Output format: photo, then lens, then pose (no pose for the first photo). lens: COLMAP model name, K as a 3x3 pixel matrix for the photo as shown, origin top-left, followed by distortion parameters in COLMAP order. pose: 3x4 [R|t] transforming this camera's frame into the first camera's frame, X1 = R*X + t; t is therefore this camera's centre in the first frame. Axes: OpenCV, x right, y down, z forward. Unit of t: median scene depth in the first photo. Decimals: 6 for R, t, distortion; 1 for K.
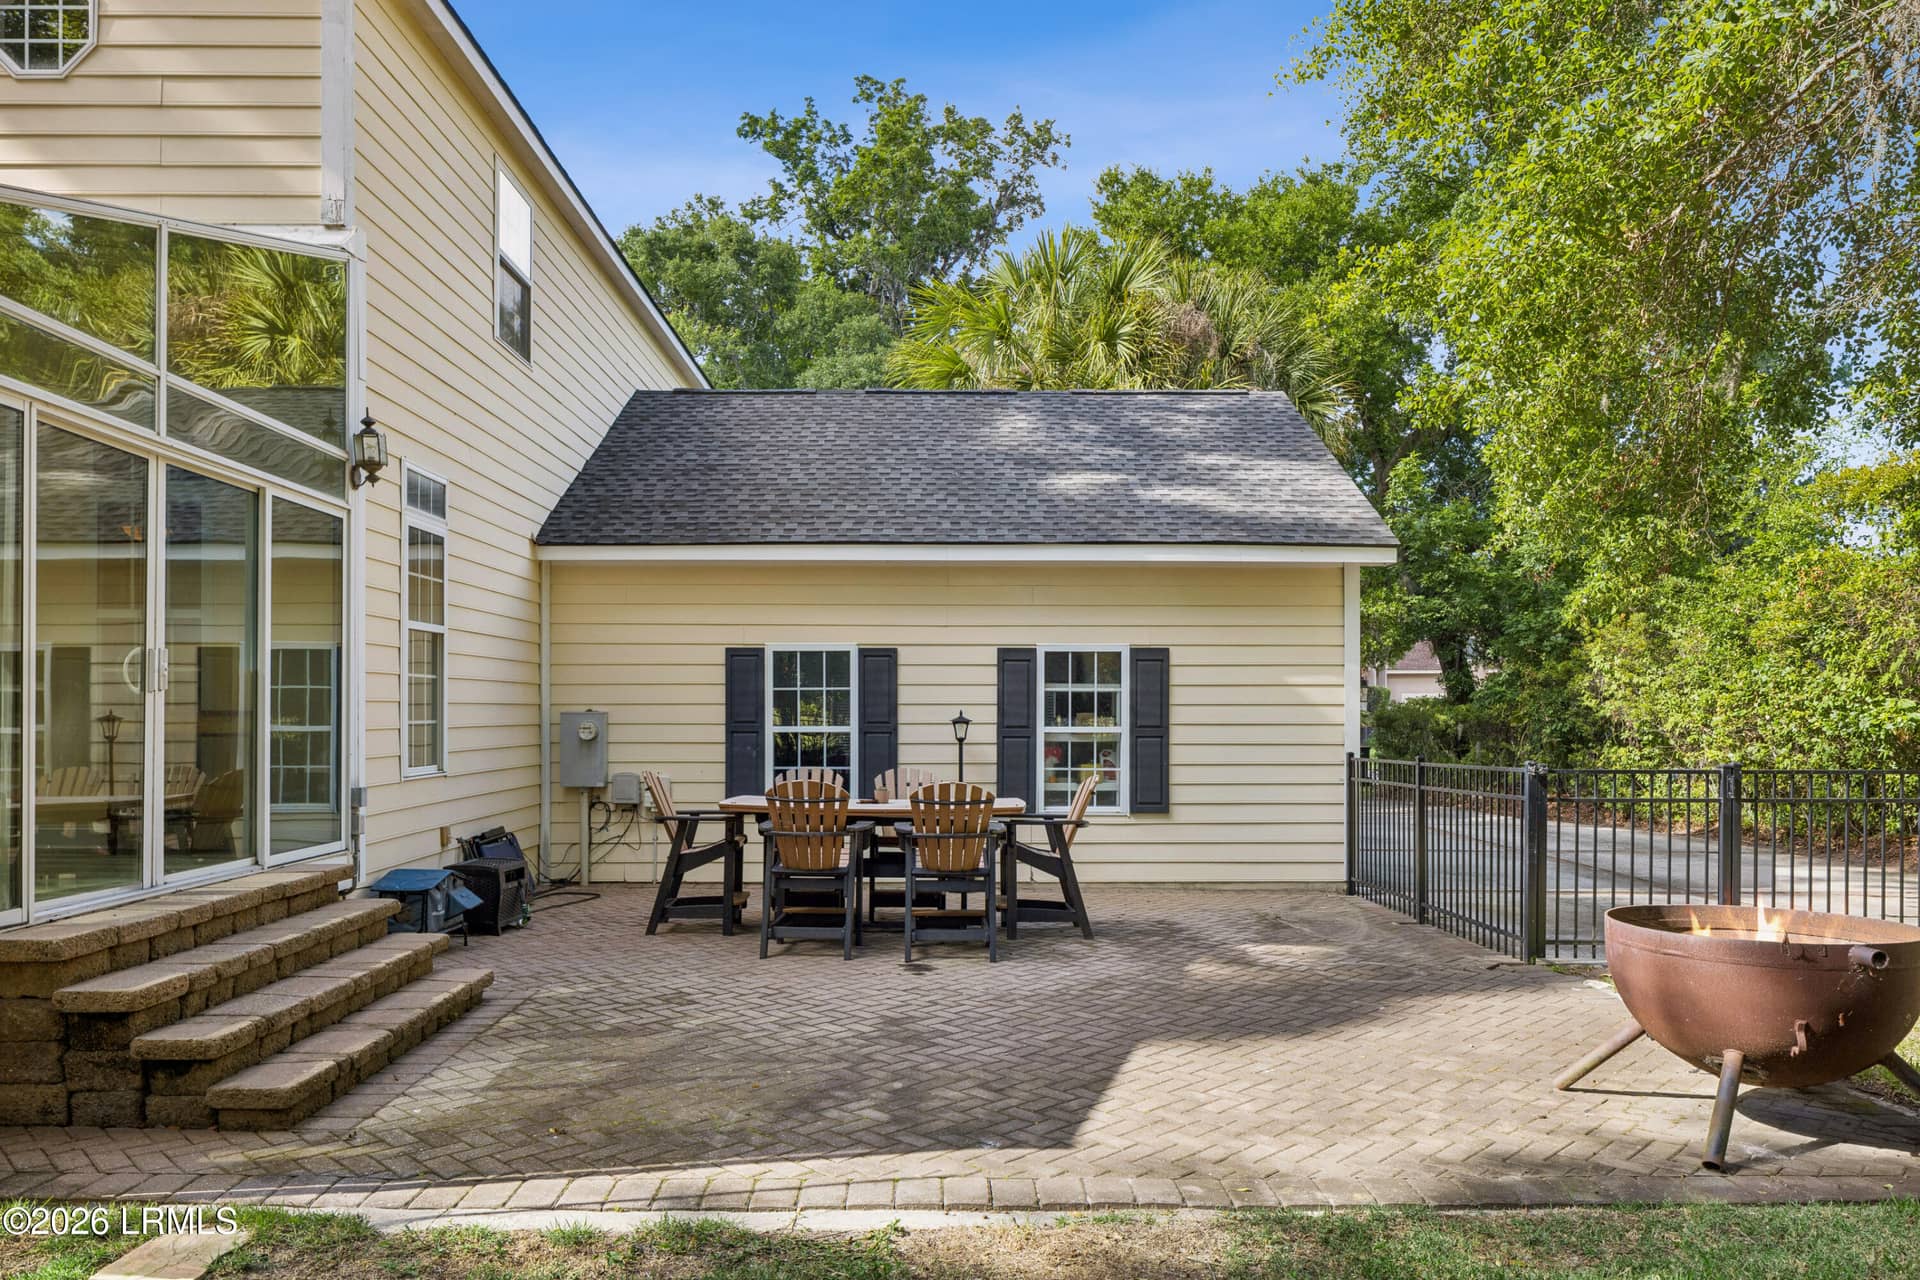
lens RADIAL K [[1330.9, 0, 955.2], [0, 1330.9, 706.3], [0, 0, 1]] dist [-0.000528, -0.001993]
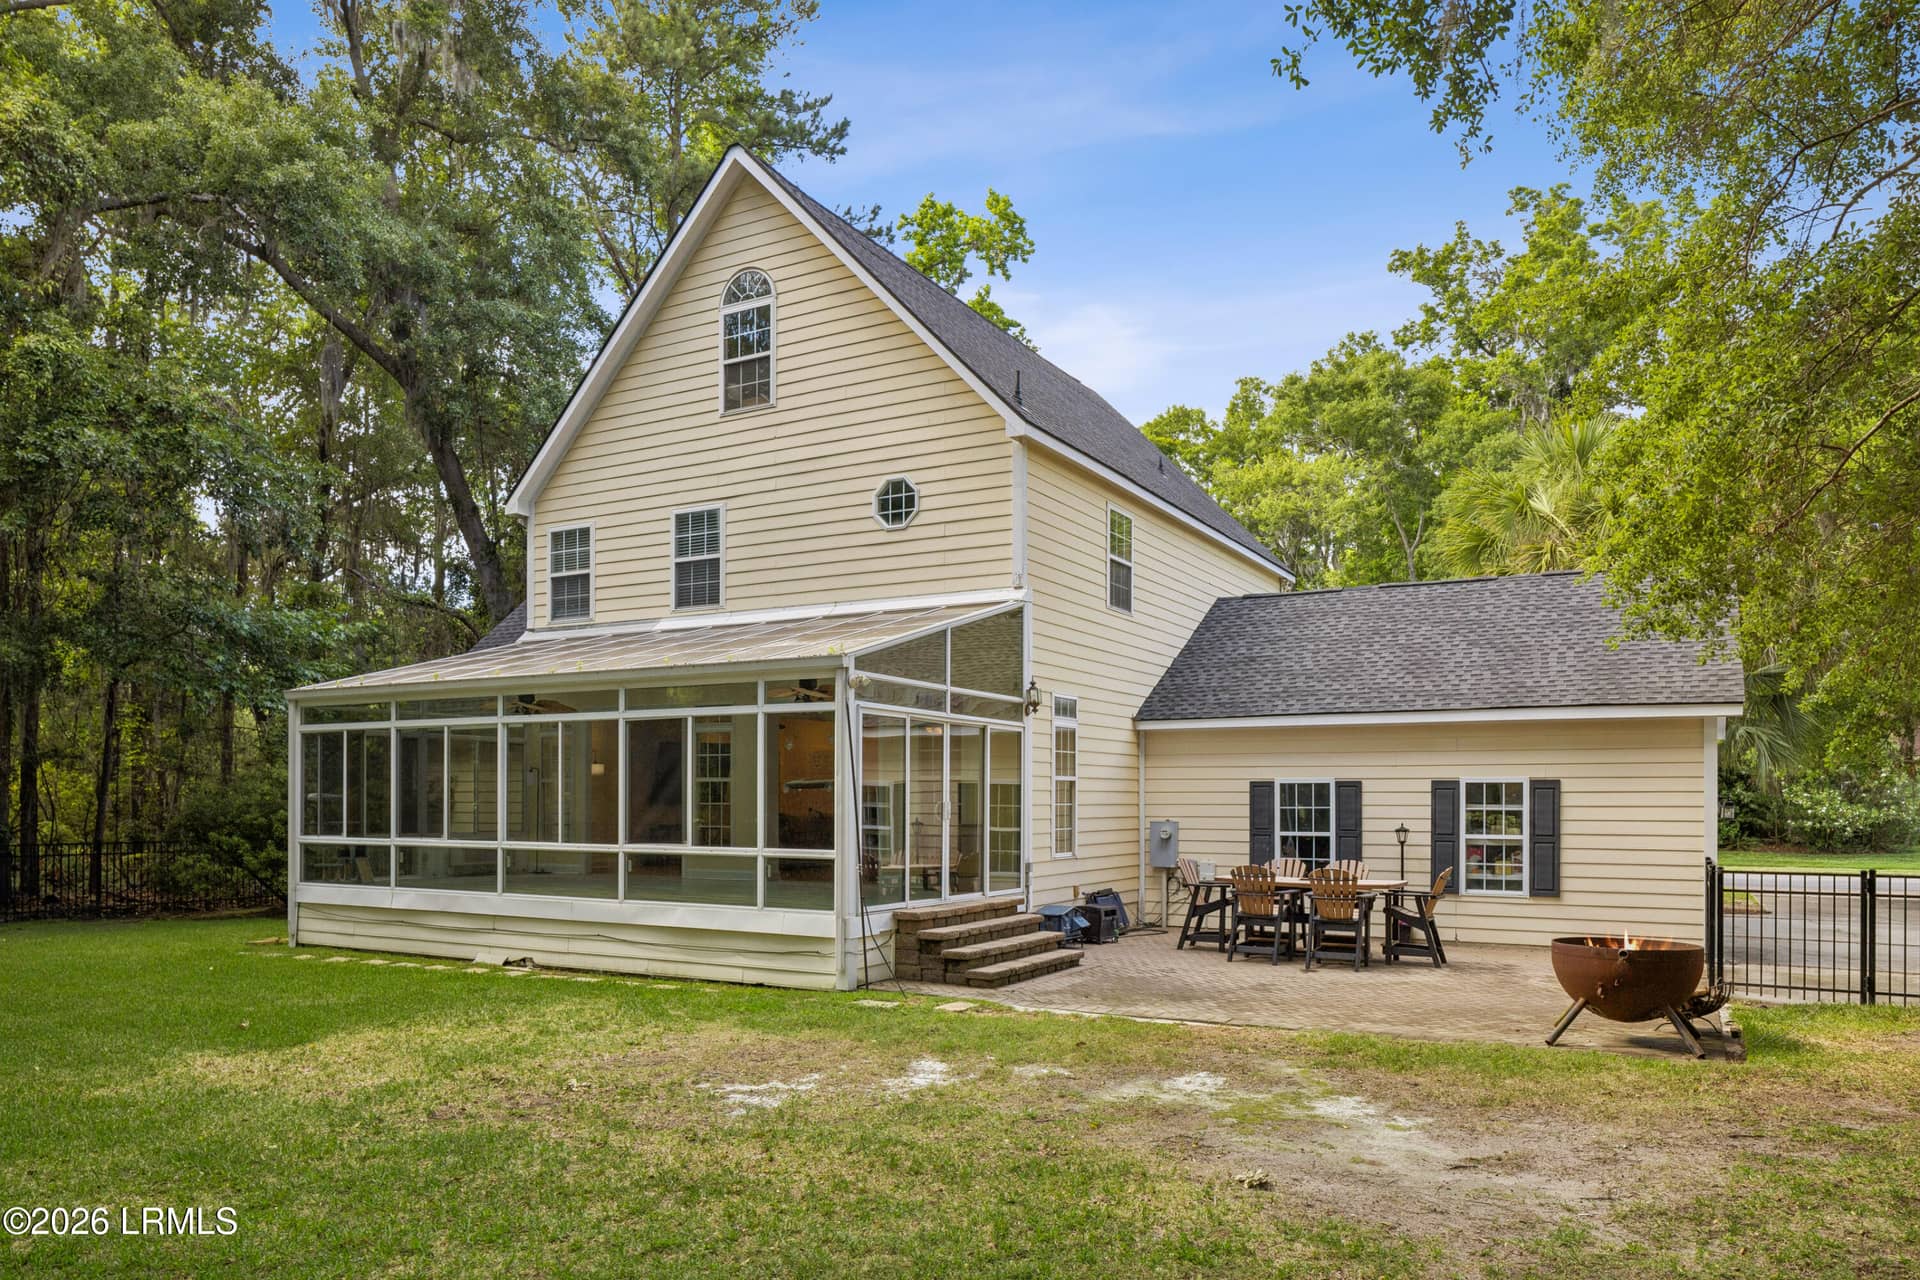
lens RADIAL K [[1327.5, 0, 941.1], [0, 1327.5, 738.5], [0, 0, 1]] dist [-0.005654, -0.000028]
pose [[0.865308, -0.021379, -0.500785, 0.299356], [-0.000388, 0.999061, -0.043322, -0.026462], [0.501241, 0.037681, 0.864487, -0.544666]]
